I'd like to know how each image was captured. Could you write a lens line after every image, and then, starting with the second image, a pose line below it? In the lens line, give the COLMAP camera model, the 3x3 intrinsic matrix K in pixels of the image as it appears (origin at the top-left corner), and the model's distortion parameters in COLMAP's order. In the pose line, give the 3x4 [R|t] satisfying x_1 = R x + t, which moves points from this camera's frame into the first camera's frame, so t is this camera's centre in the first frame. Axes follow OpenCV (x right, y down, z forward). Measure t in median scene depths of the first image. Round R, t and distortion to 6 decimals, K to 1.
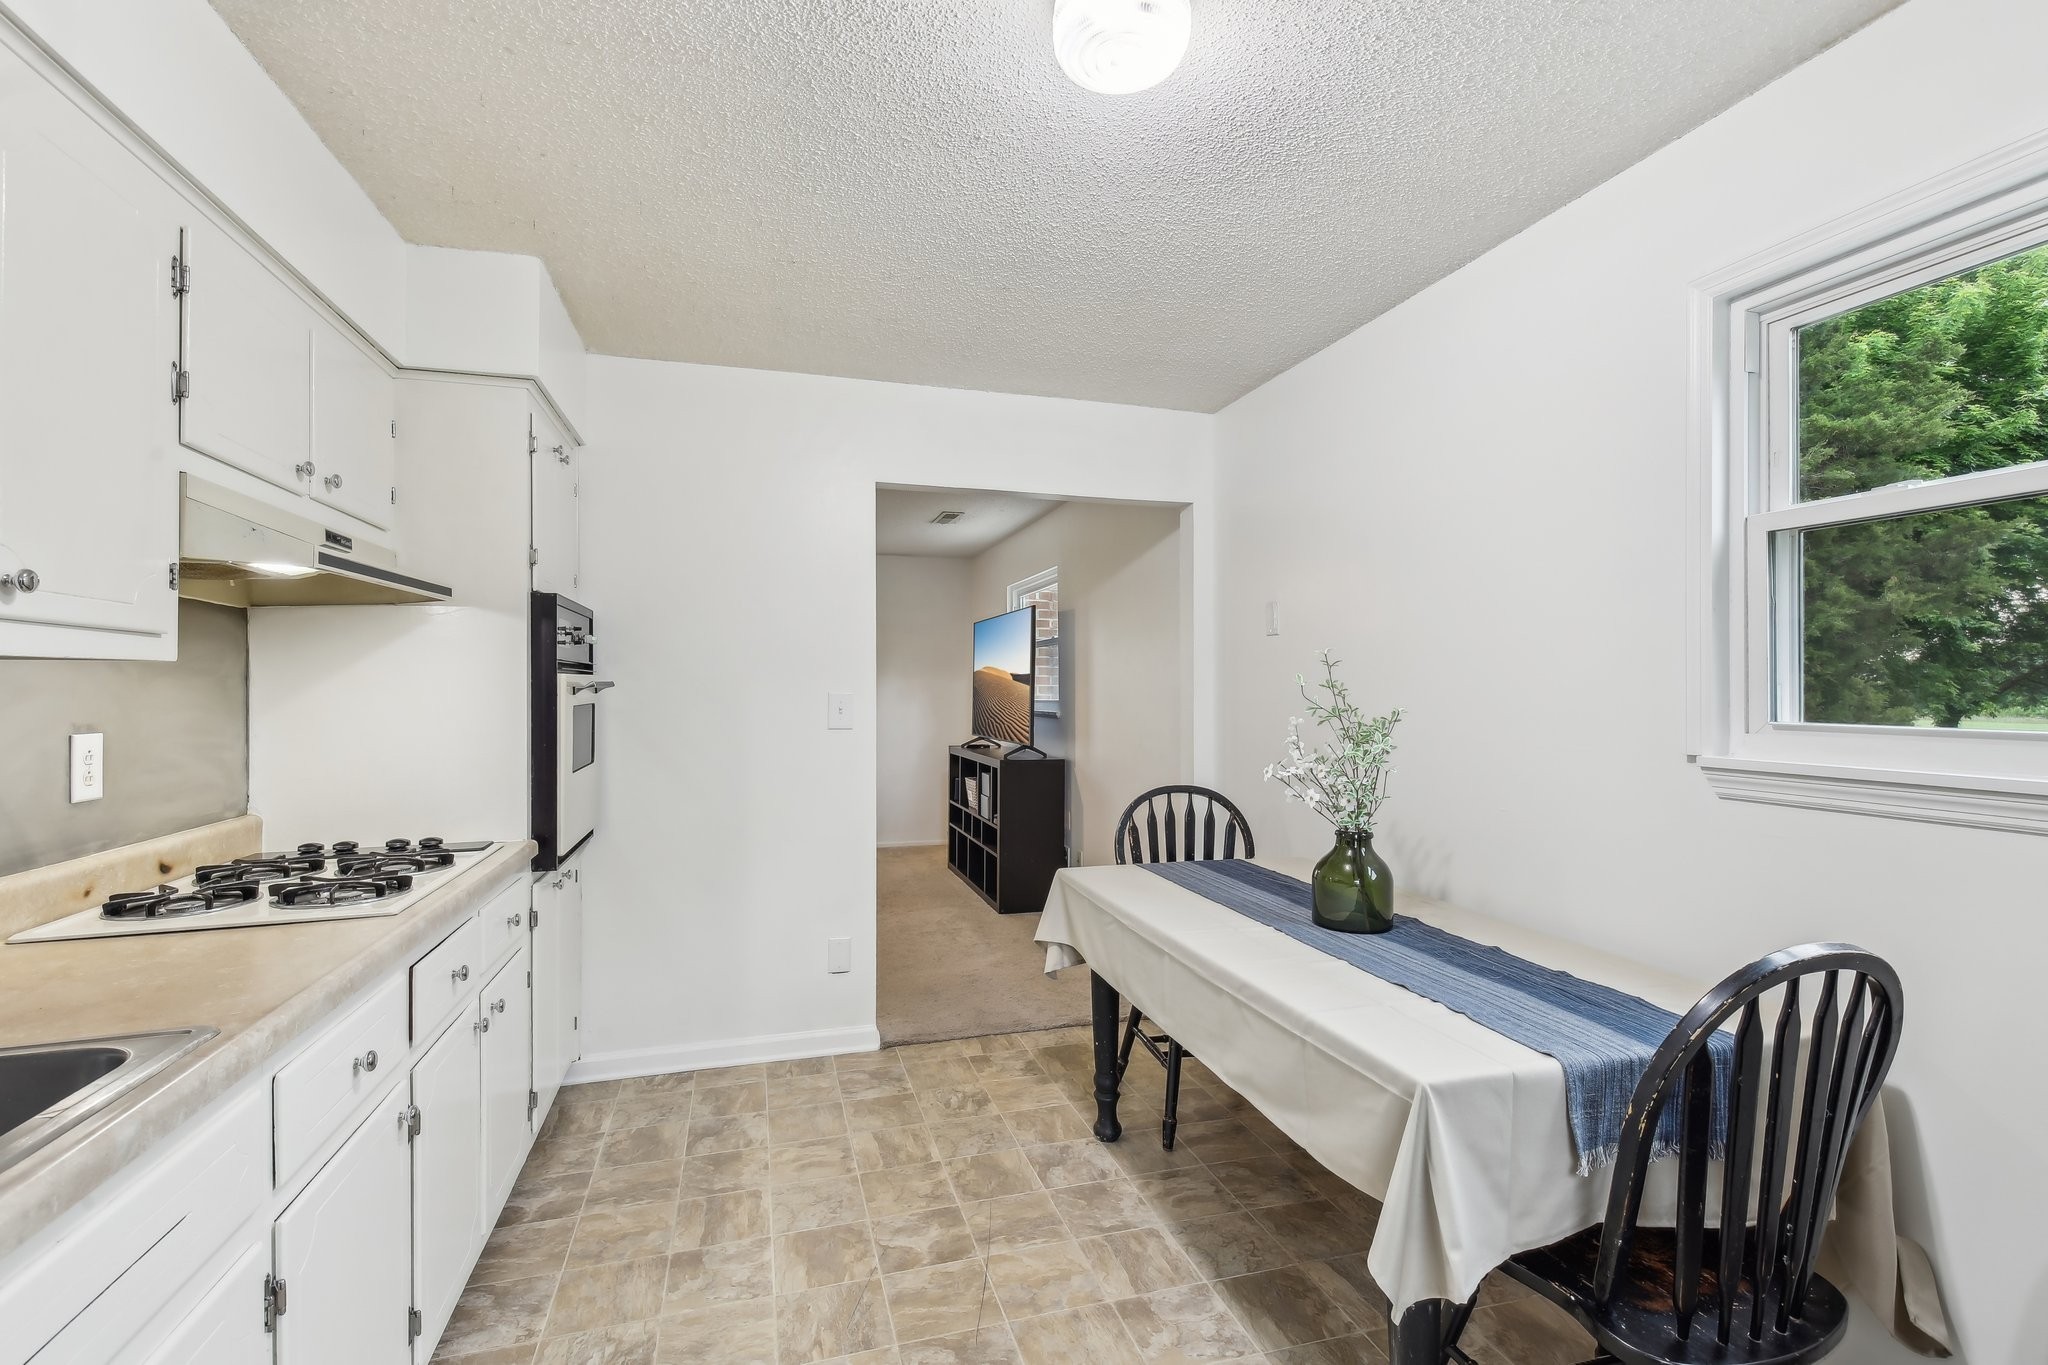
lens RADIAL K [[945.0, 0, 1018.4], [0, 945.0, 681.4], [0, 0, 1]] dist [0.015158, -0.005559]
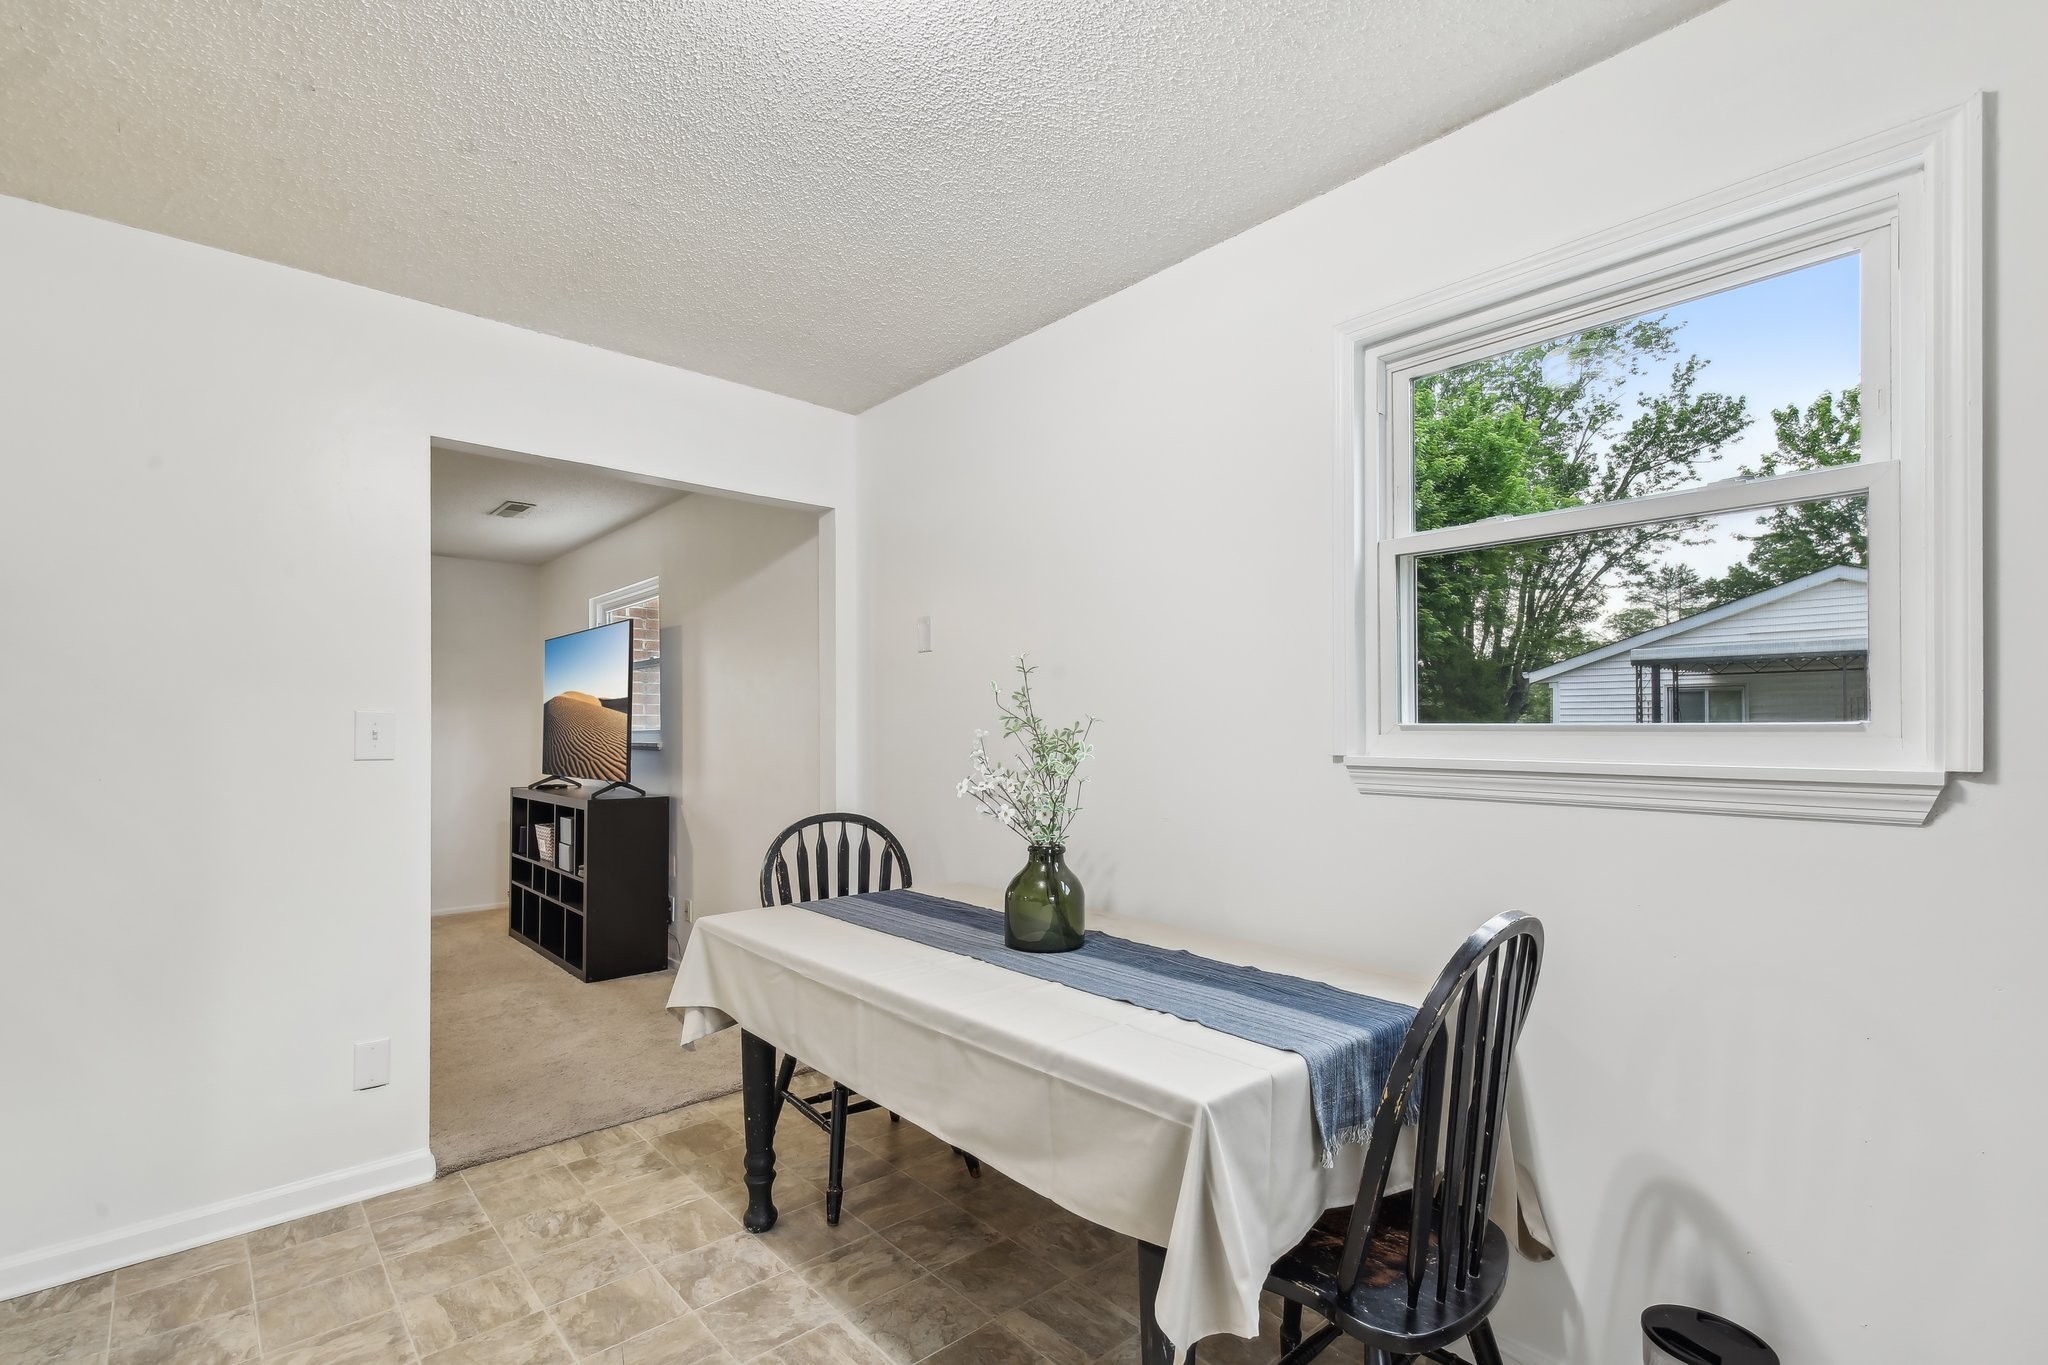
lens RADIAL K [[945.0, 0, 1033.5], [0, 945.0, 715.5], [0, 0, 1]] dist [0.015158, -0.005559]
pose [[0.899023, 0.001145, 0.437900, -0.063483], [0.001845, 0.999978, -0.006404, 0.027481], [-0.437897, 0.006565, 0.899001, 0.126045]]
